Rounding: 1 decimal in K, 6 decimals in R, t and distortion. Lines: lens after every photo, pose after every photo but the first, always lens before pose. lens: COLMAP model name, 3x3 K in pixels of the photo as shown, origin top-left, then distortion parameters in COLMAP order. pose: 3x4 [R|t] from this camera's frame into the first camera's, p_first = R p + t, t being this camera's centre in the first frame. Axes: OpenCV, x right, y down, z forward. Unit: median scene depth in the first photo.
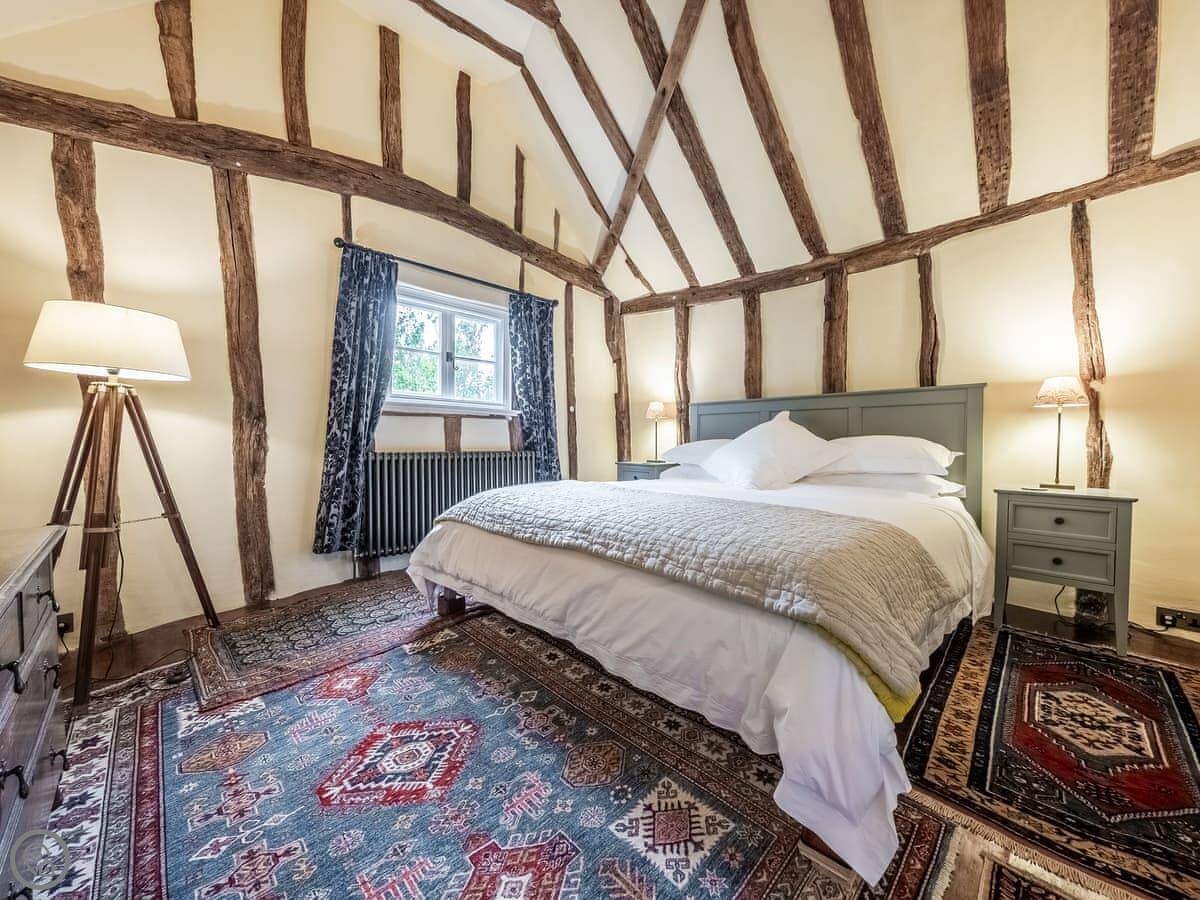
lens RADIAL K [[463.7, 0, 597.7], [0, 463.7, 449.4], [0, 0, 1]] dist [-0.008297, 0.000704]
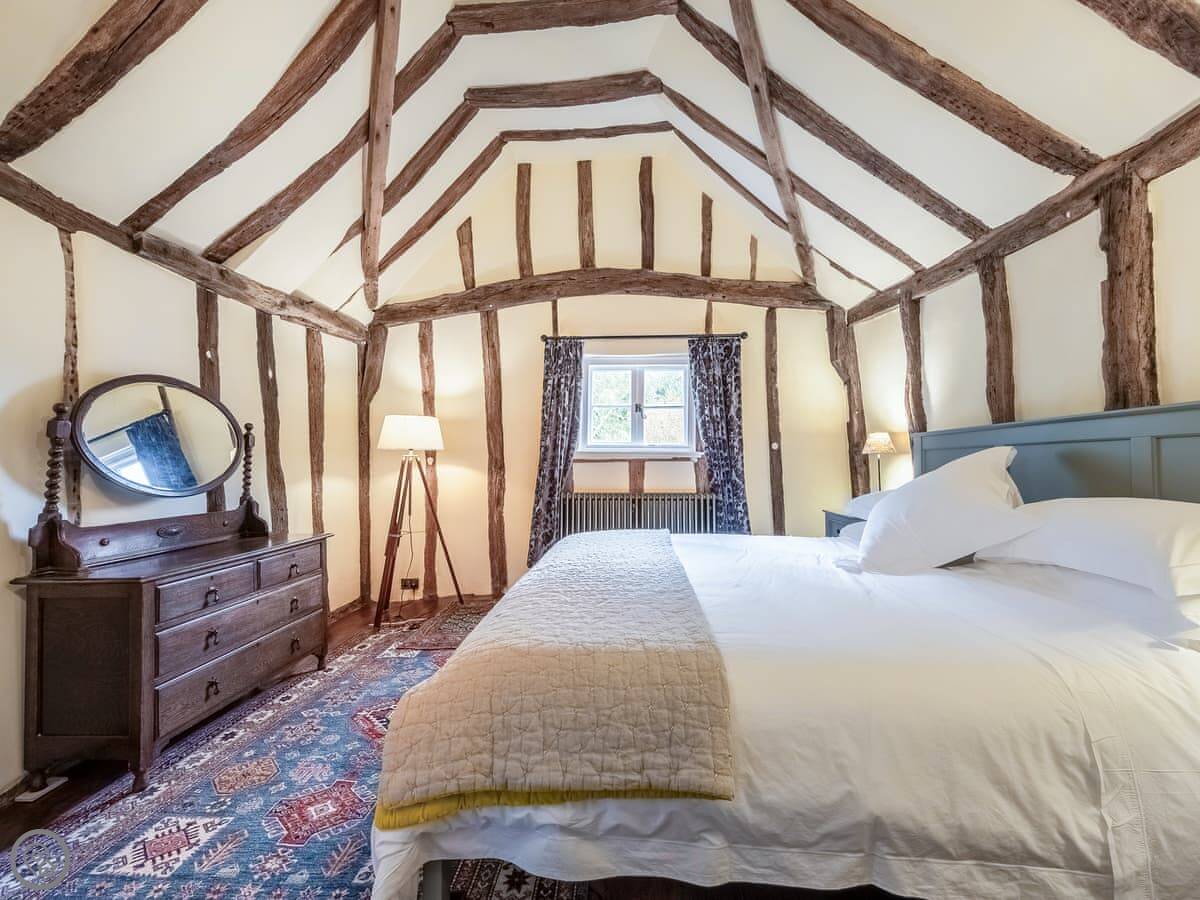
lens RADIAL K [[463.7, 0, 598.3], [0, 463.7, 448.6], [0, 0, 1]] dist [-0.008297, 0.000704]
pose [[0.666935, -0.035372, -0.744276, 0.520295], [-0.001263, 0.998817, -0.048601, -0.052282], [0.745115, 0.033354, 0.666101, 0.205601]]
